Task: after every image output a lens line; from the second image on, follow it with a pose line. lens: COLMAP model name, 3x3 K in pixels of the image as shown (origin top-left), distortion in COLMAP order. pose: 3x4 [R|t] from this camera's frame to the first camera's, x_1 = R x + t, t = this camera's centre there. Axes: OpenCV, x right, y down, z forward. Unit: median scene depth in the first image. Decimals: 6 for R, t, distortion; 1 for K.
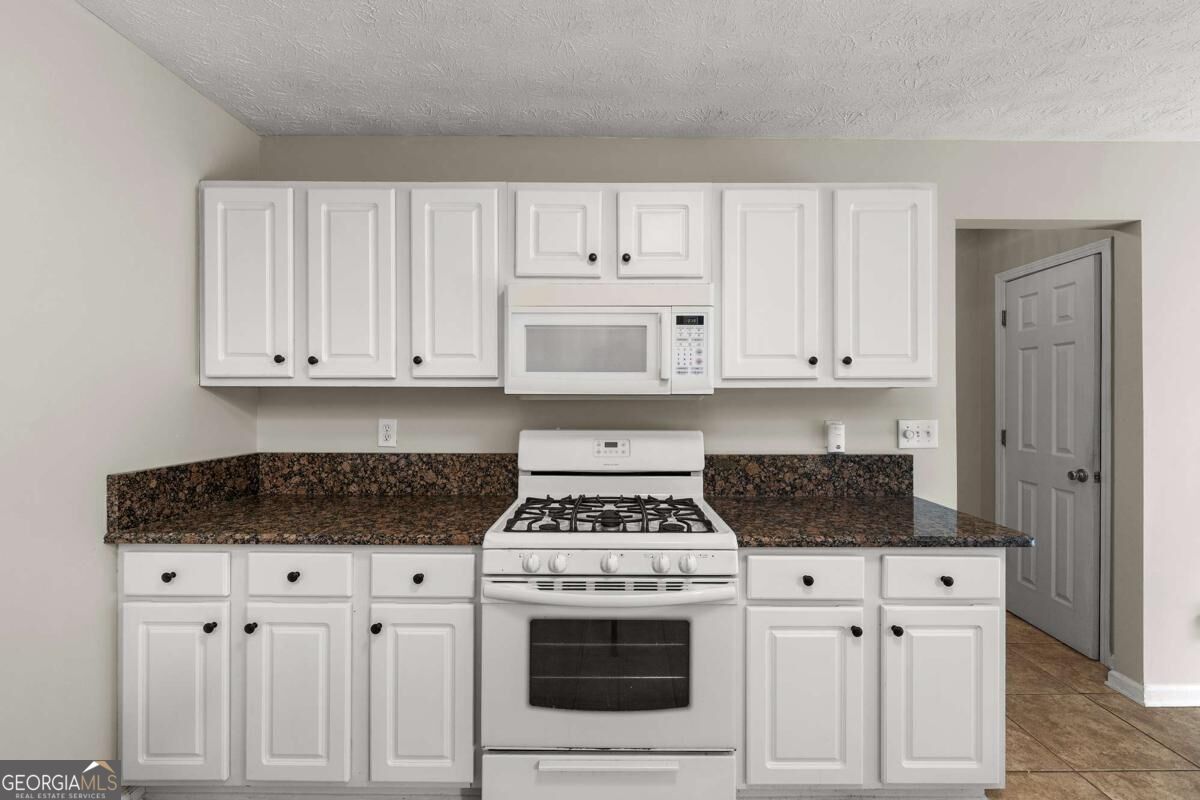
lens RADIAL K [[488.5, 0, 602.1], [0, 488.5, 398.8], [0, 0, 1]] dist [-0.000419, -0.000154]
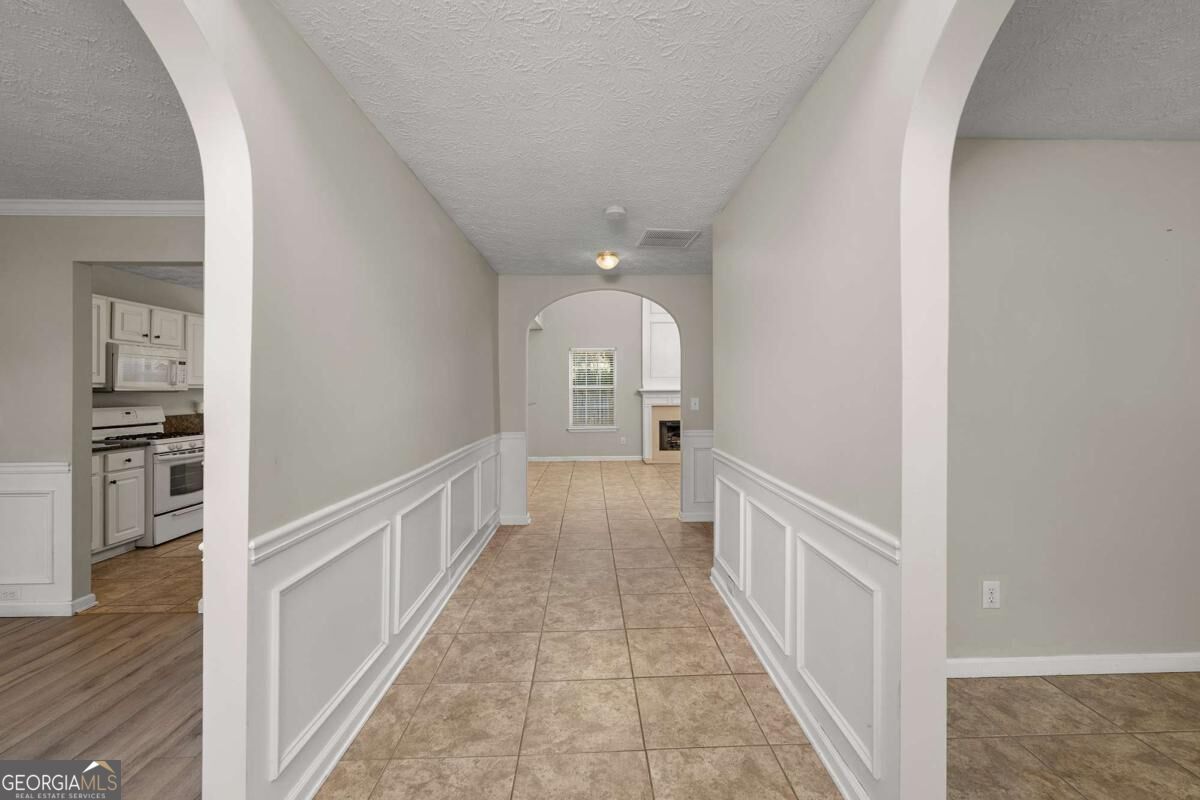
lens RADIAL K [[488.5, 0, 602.0], [0, 488.5, 395.2], [0, 0, 1]] dist [-0.000419, -0.000154]
pose [[-0.033379, -0.014251, 0.999341, -2.622994], [0.007096, 0.999870, 0.014495, -0.004684], [-0.999418, 0.007575, -0.033273, -1.248967]]
